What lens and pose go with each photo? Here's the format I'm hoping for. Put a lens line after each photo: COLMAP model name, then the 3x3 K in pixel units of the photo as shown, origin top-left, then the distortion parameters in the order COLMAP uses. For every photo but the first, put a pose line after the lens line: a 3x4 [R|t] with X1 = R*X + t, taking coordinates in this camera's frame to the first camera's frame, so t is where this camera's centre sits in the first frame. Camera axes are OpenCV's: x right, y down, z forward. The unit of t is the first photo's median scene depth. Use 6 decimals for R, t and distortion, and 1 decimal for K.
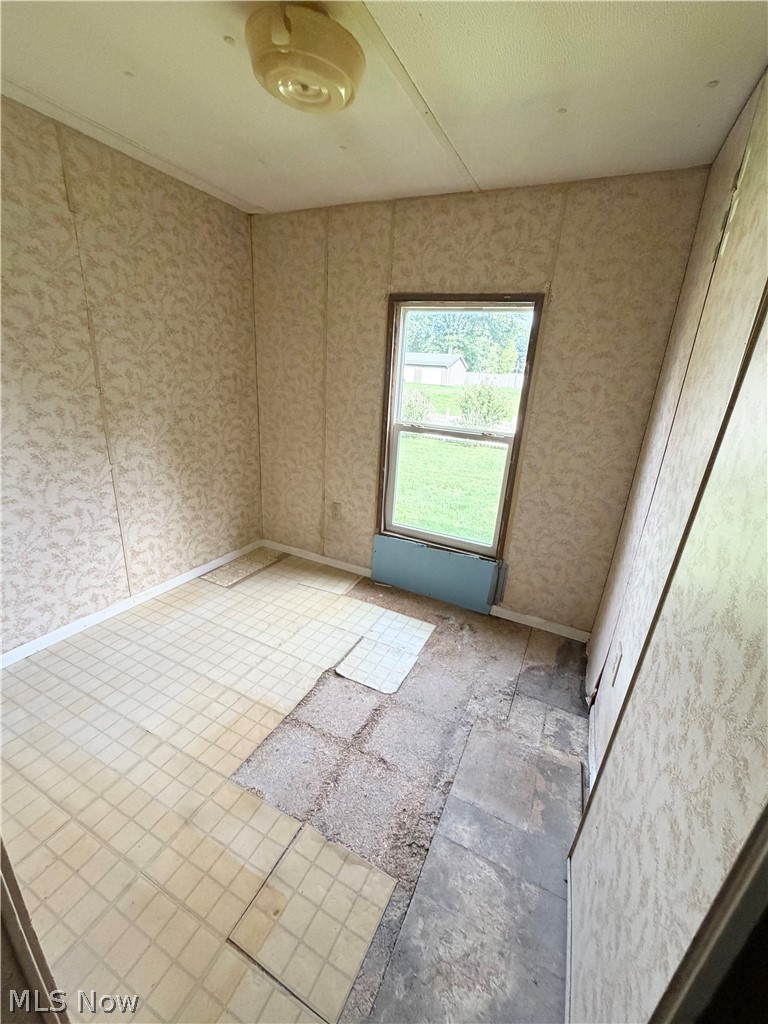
lens RADIAL K [[410.1, 0, 384.8], [0, 410.1, 513.4], [0, 0, 1]] dist [-0.000792, 0.000018]
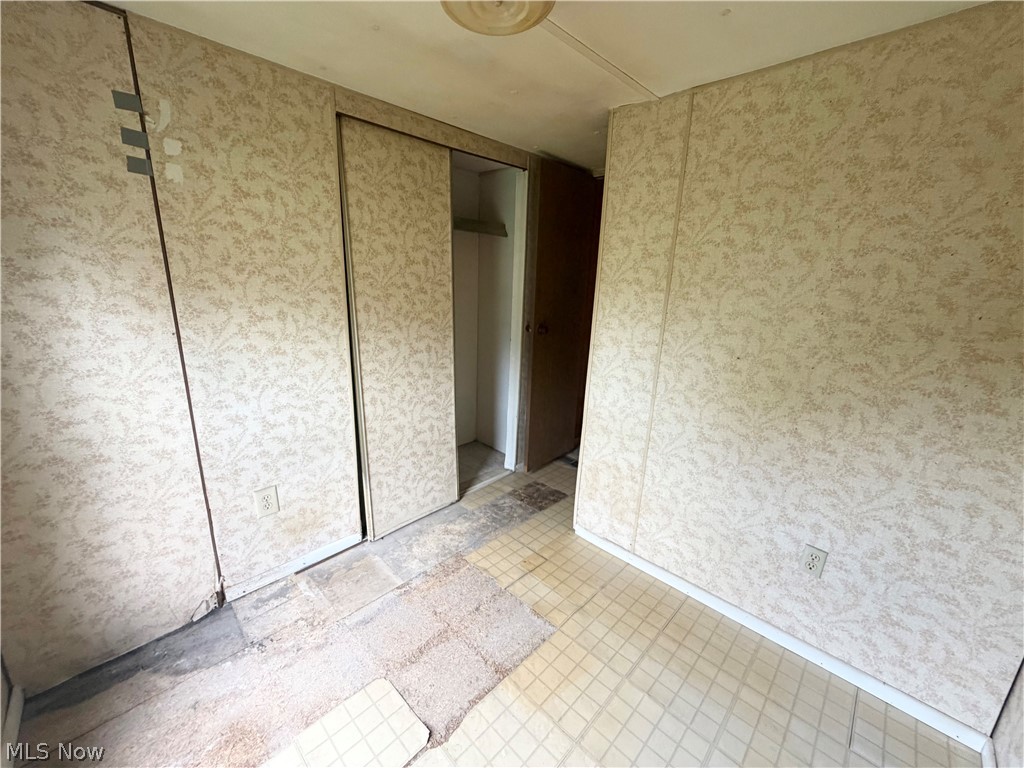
lens RADIAL K [[410.1, 0, 528.6], [0, 410.1, 375.4], [0, 0, 1]] dist [-0.000792, 0.000018]
pose [[0.961751, 0.102024, -0.254218, -0.000796], [-0.123306, 0.989953, -0.069194, -0.107944], [0.244605, 0.097894, 0.964669, 0.222179]]
